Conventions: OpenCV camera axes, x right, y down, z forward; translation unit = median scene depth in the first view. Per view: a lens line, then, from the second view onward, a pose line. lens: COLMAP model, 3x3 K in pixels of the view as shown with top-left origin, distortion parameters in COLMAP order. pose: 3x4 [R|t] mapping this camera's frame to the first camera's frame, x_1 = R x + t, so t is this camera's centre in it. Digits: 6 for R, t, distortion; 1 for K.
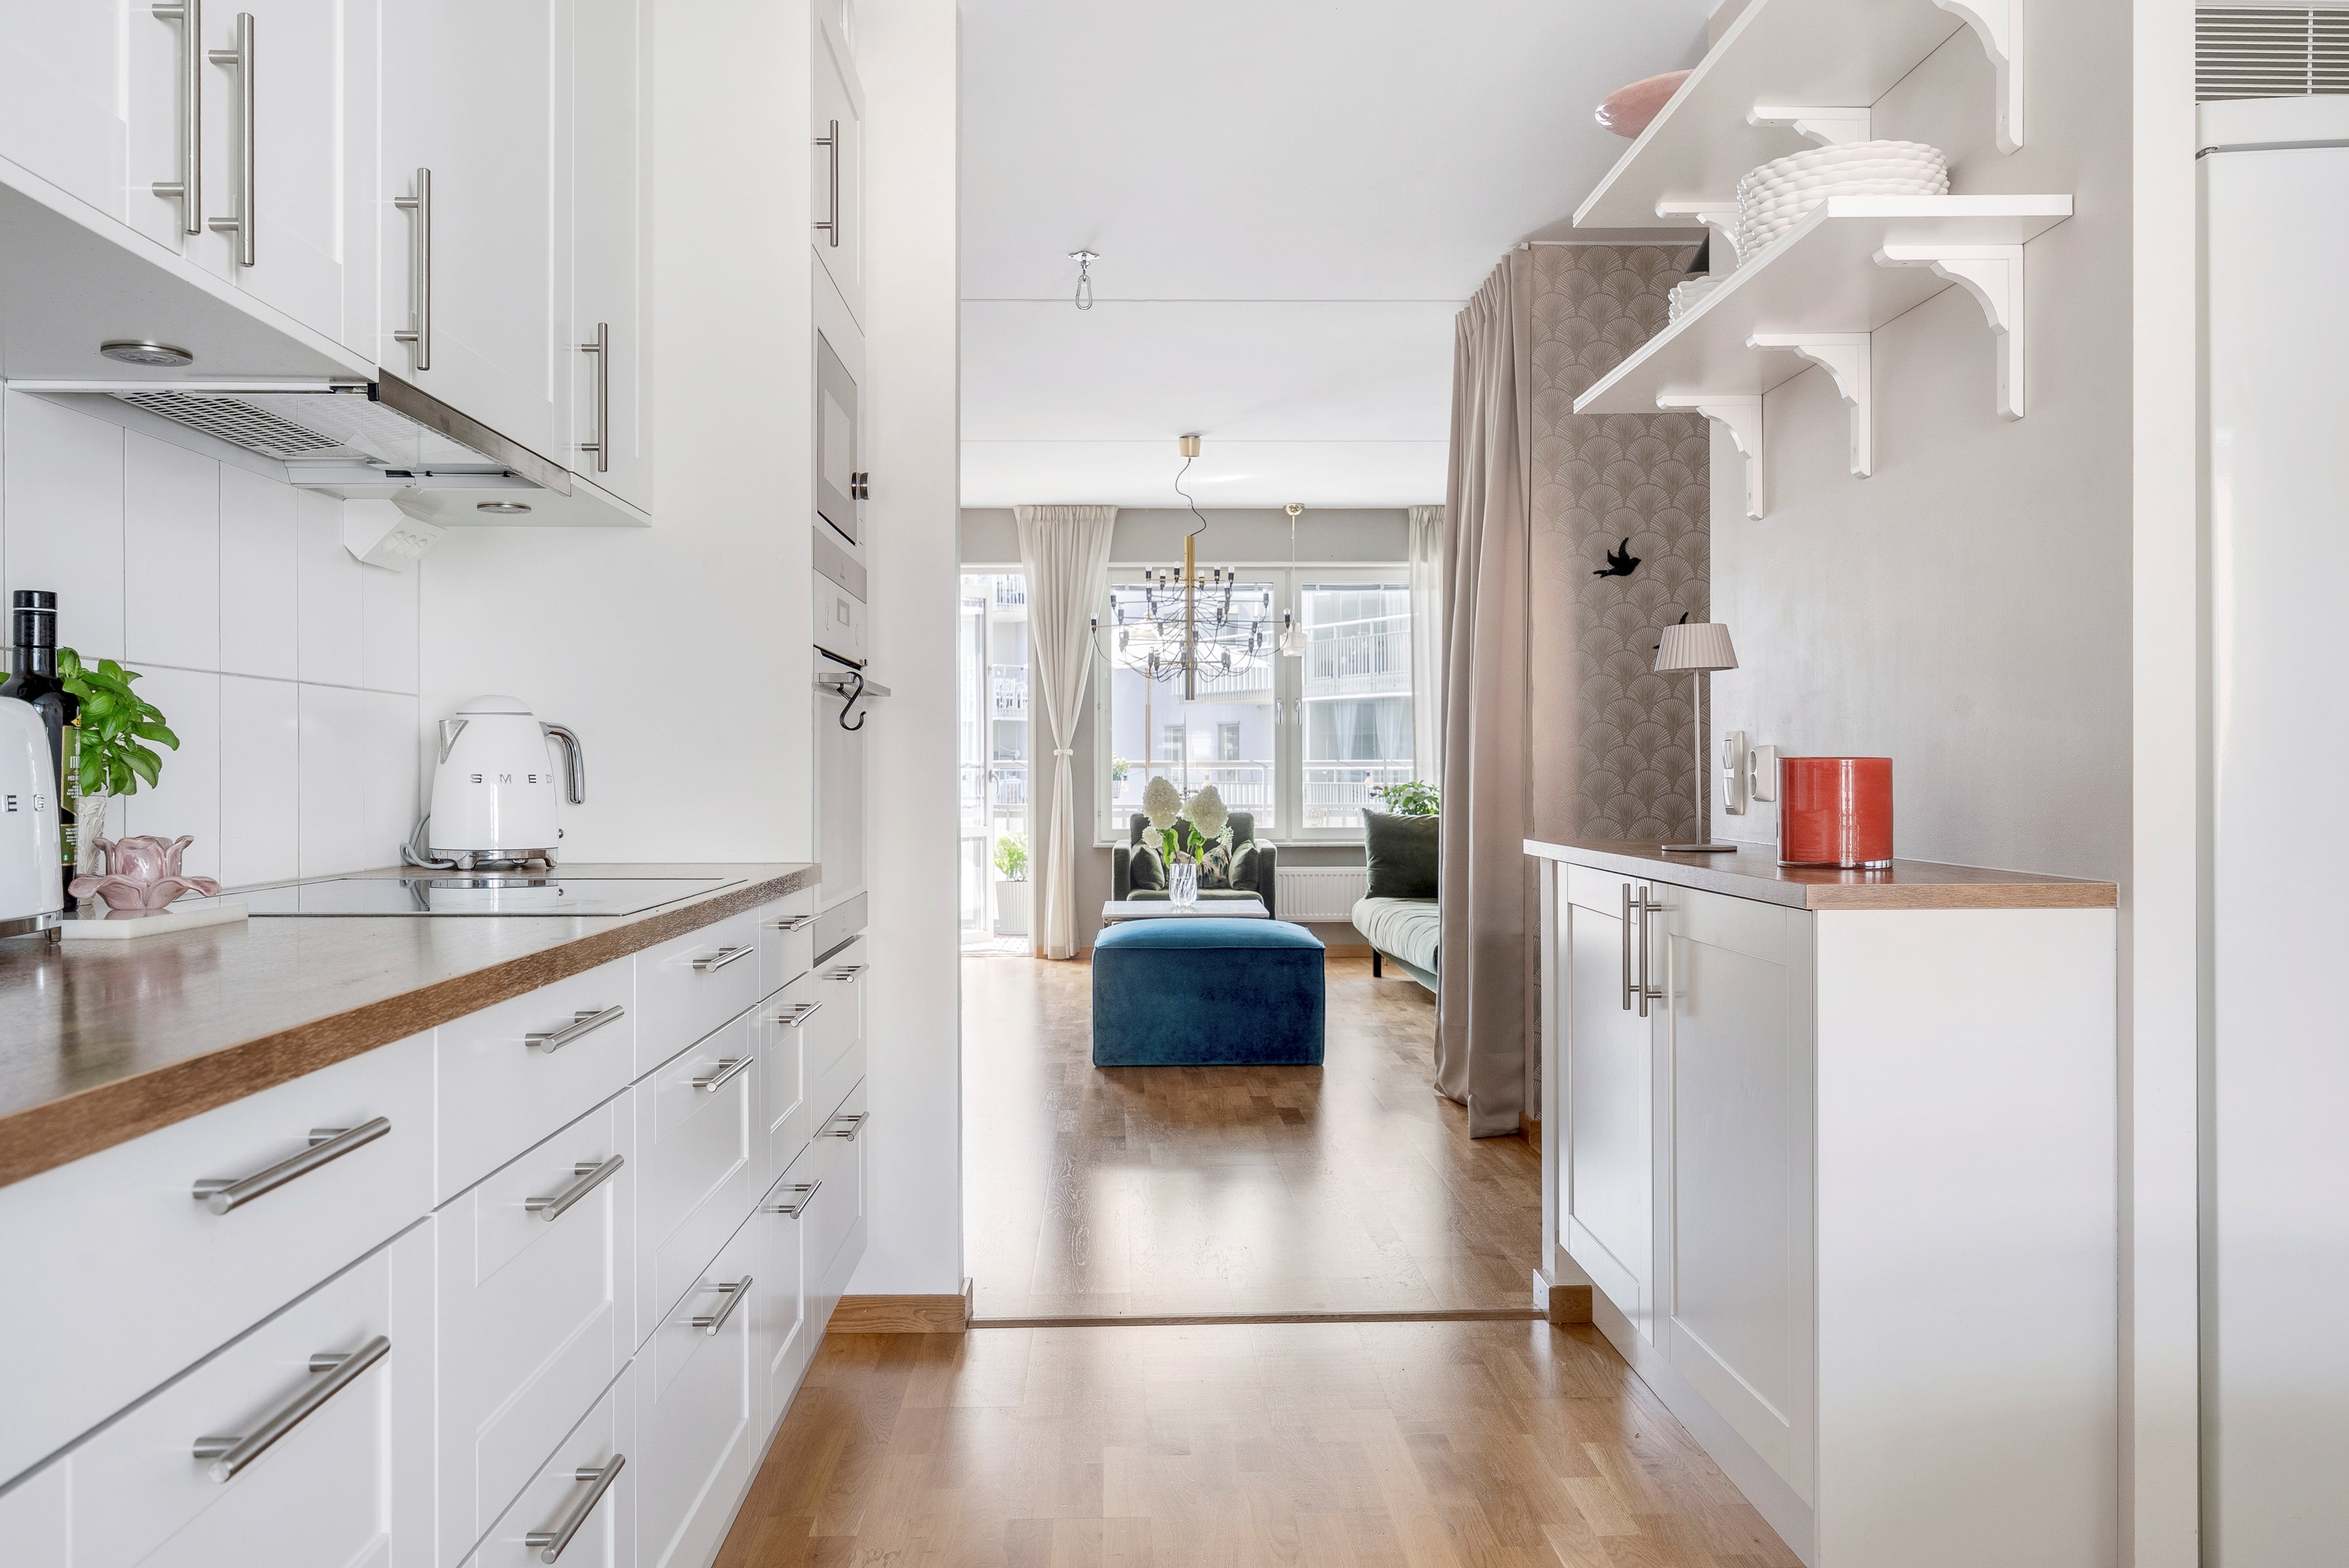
lens RADIAL K [[1666.4, 0, 1174.5], [0, 1666.4, 784.0], [0, 0, 1]] dist [-0.000046, 0.000121]
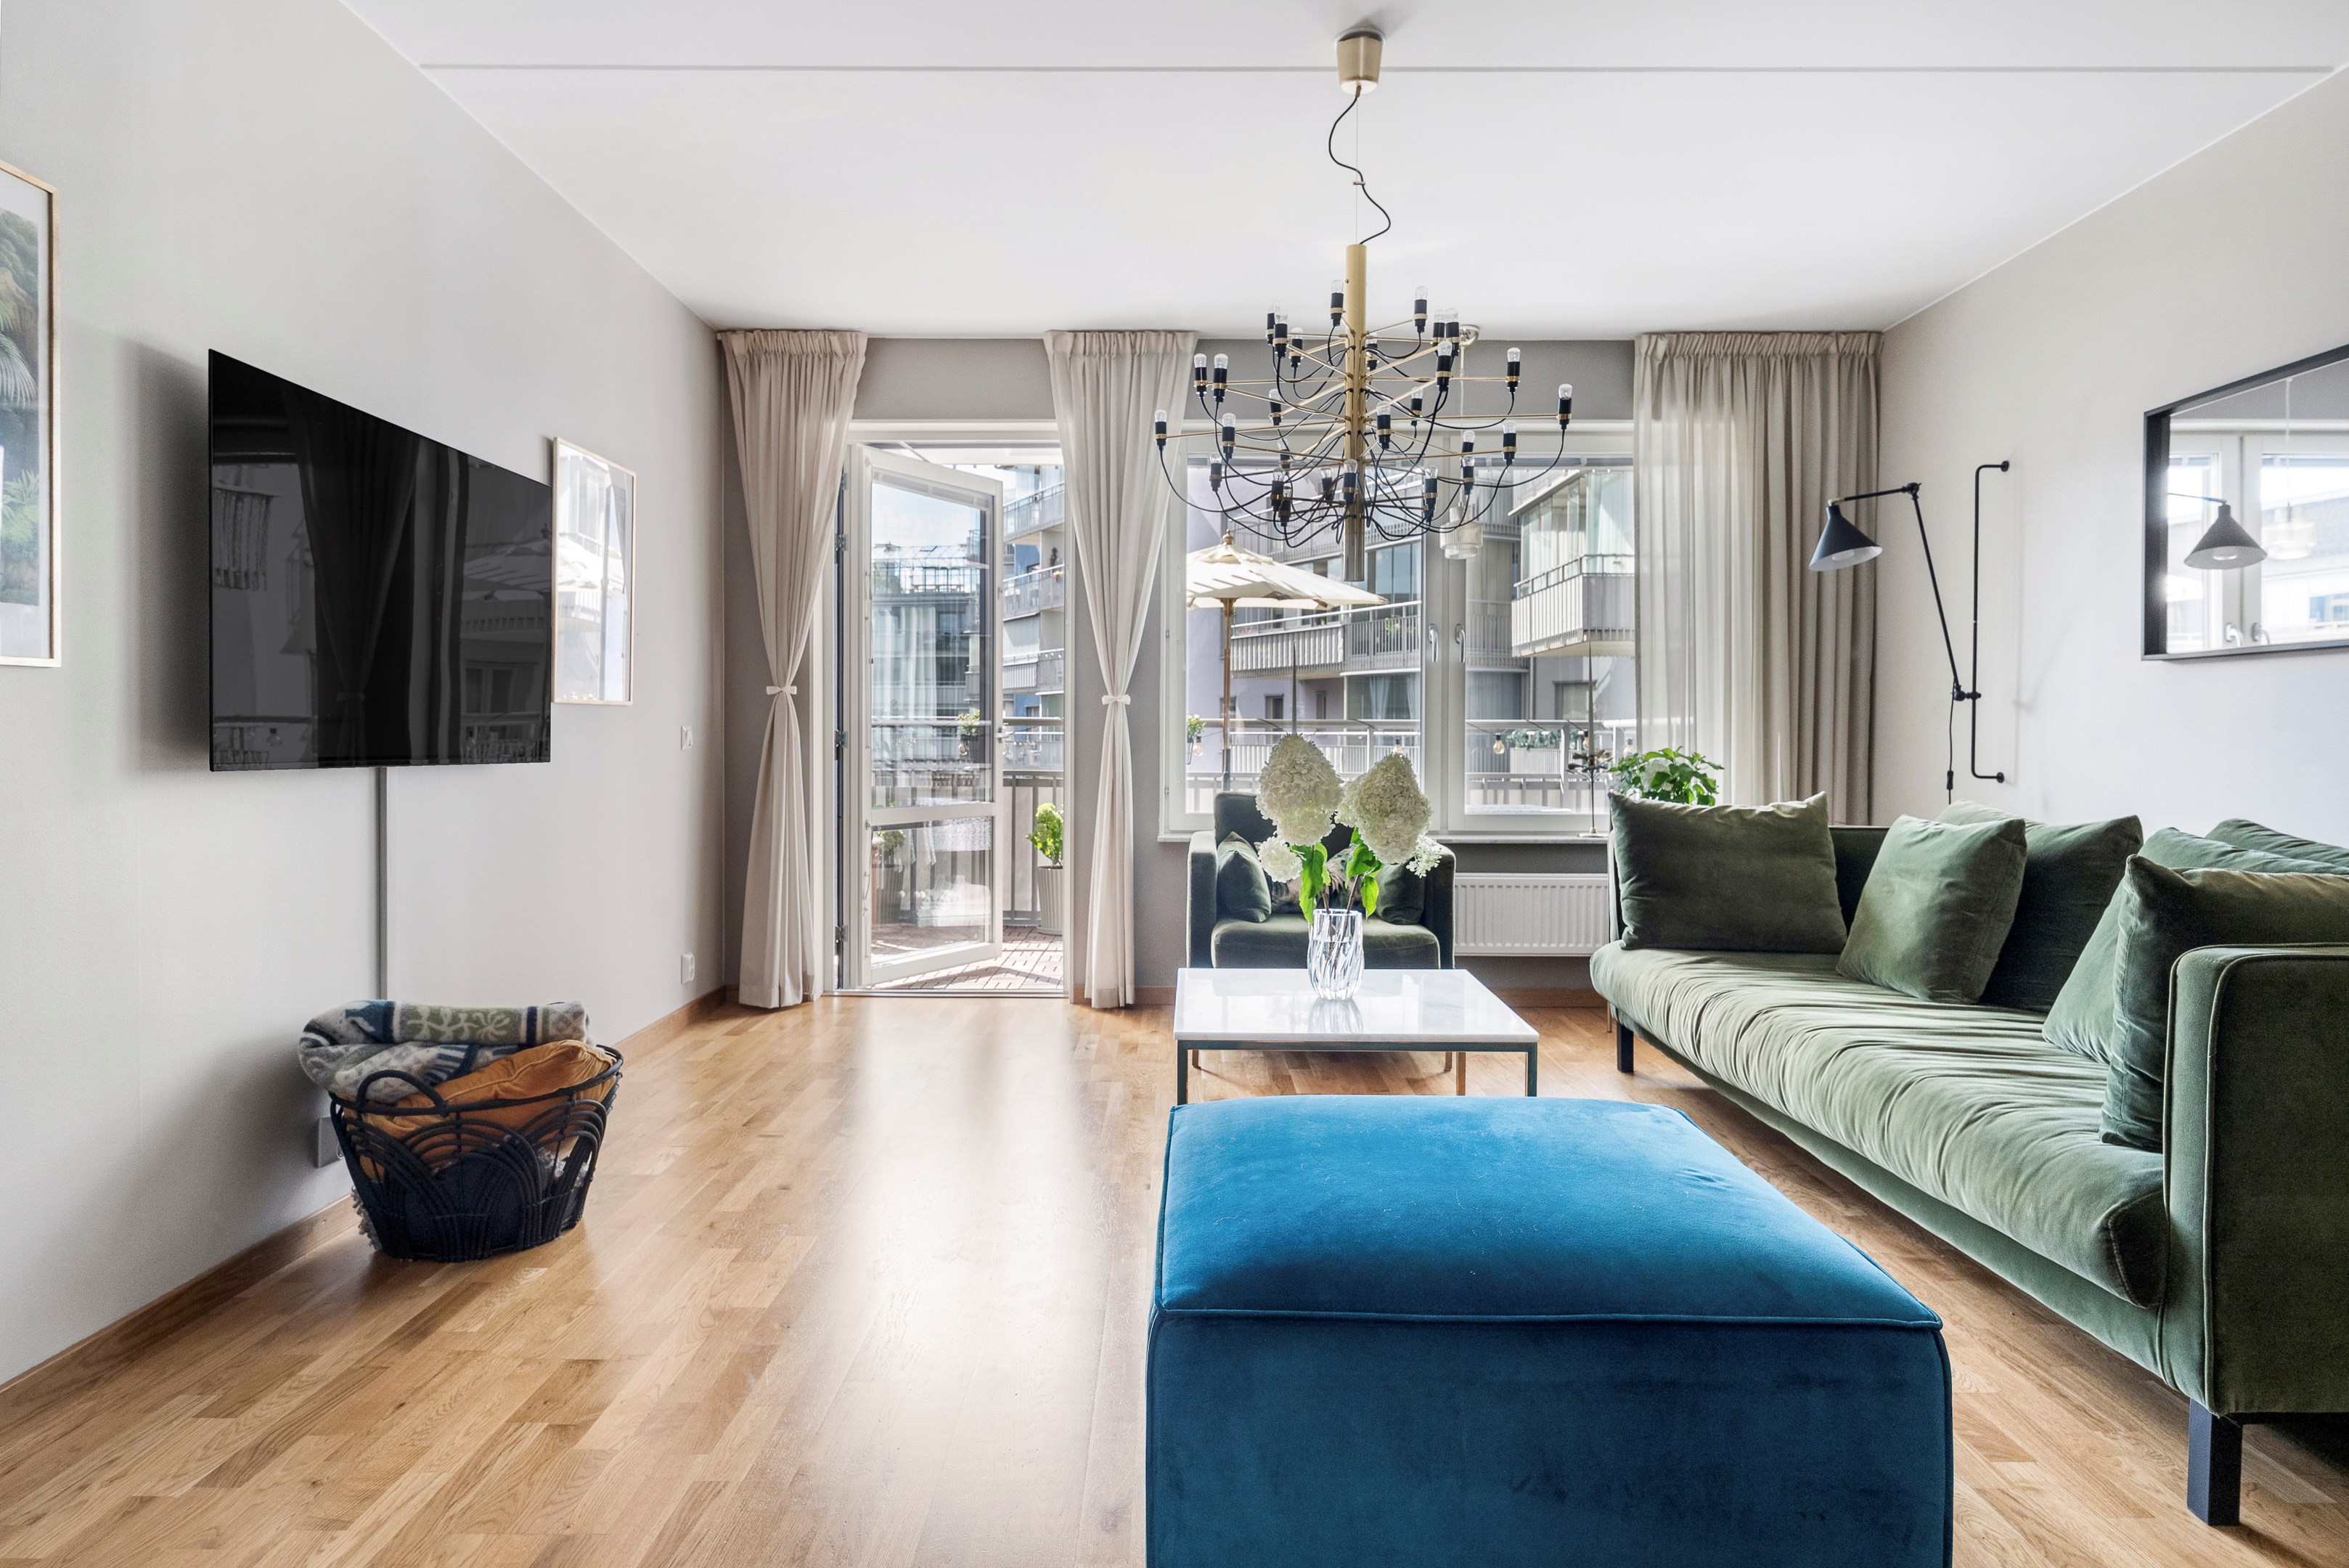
lens RADIAL K [[1316.1, 0, 1174.8], [0, 1316.1, 753.1], [0, 0, 1]] dist [-0.000540, 0.000248]
pose [[0.999265, 0.007395, -0.037623, -0.023231], [-0.007204, 0.999960, 0.005209, -0.000729], [0.037661, -0.004934, 0.999278, 0.487476]]
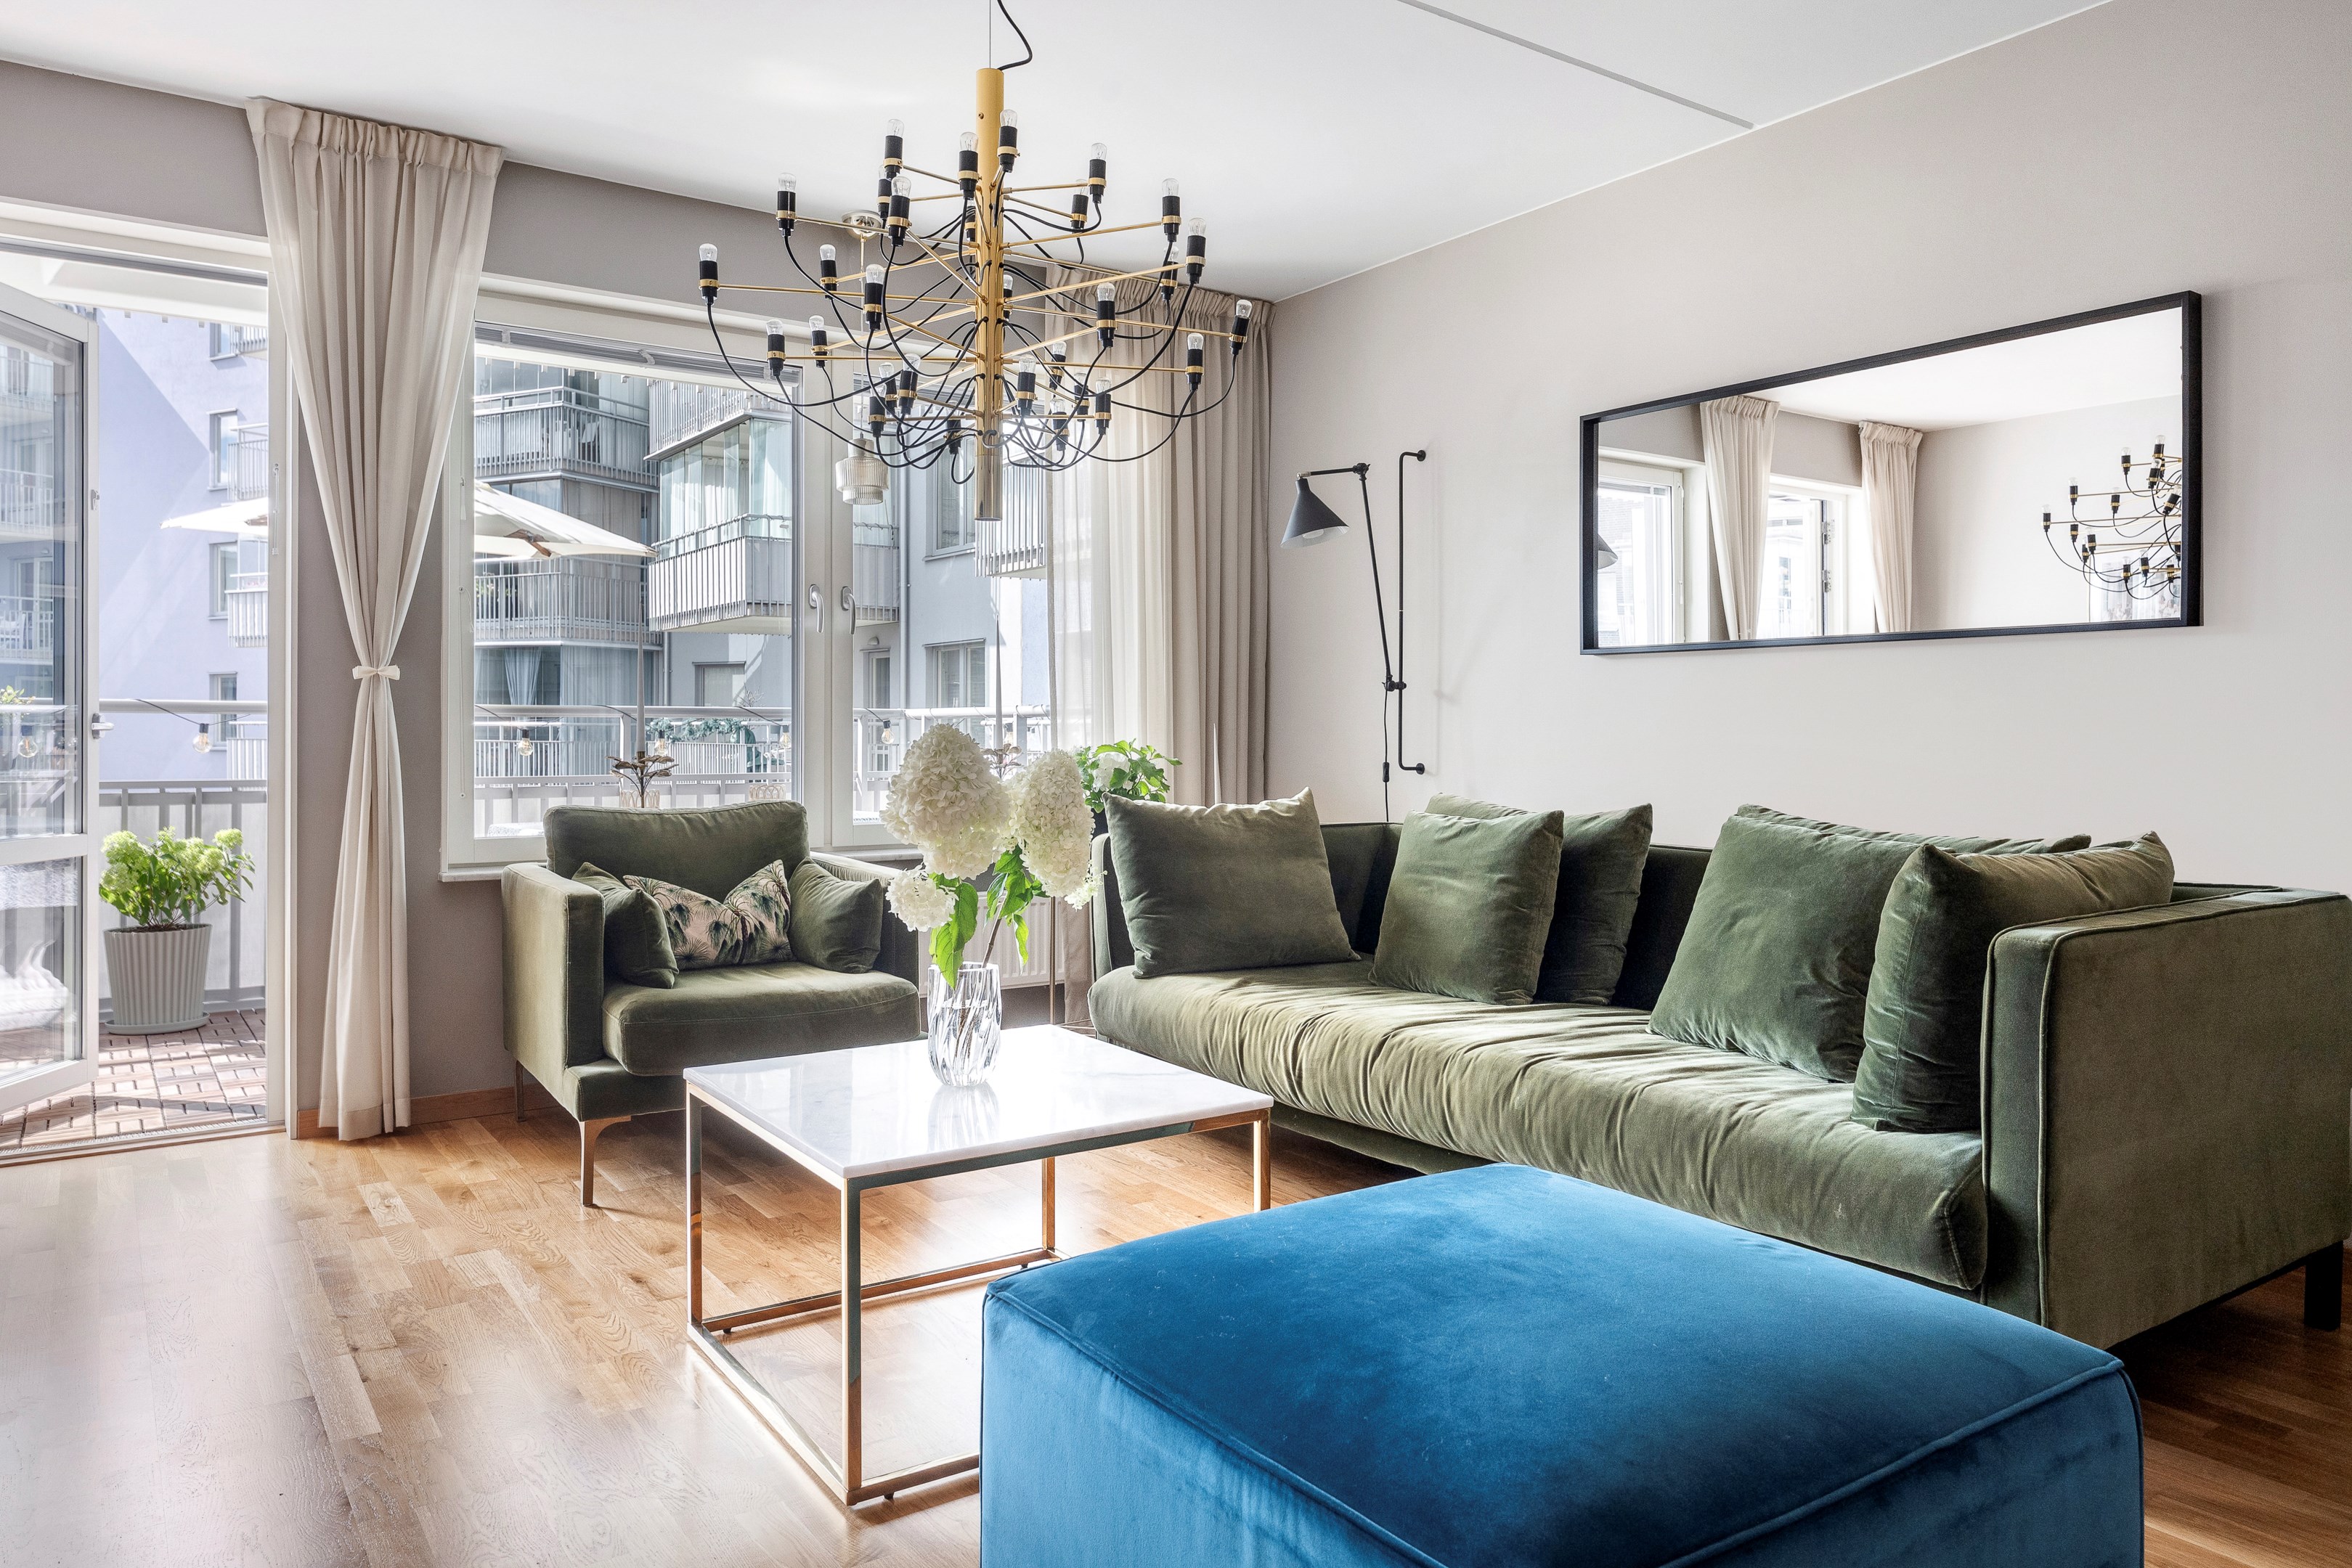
lens RADIAL K [[1536.8, 0, 1178.0], [0, 1536.8, 732.7], [0, 0, 1]] dist [-0.001834, 0.001527]
pose [[0.843104, 0.004733, 0.537730, -0.110320], [-0.001449, 0.999978, -0.006530, -0.000693], [-0.537749, 0.004726, 0.843092, 0.554821]]
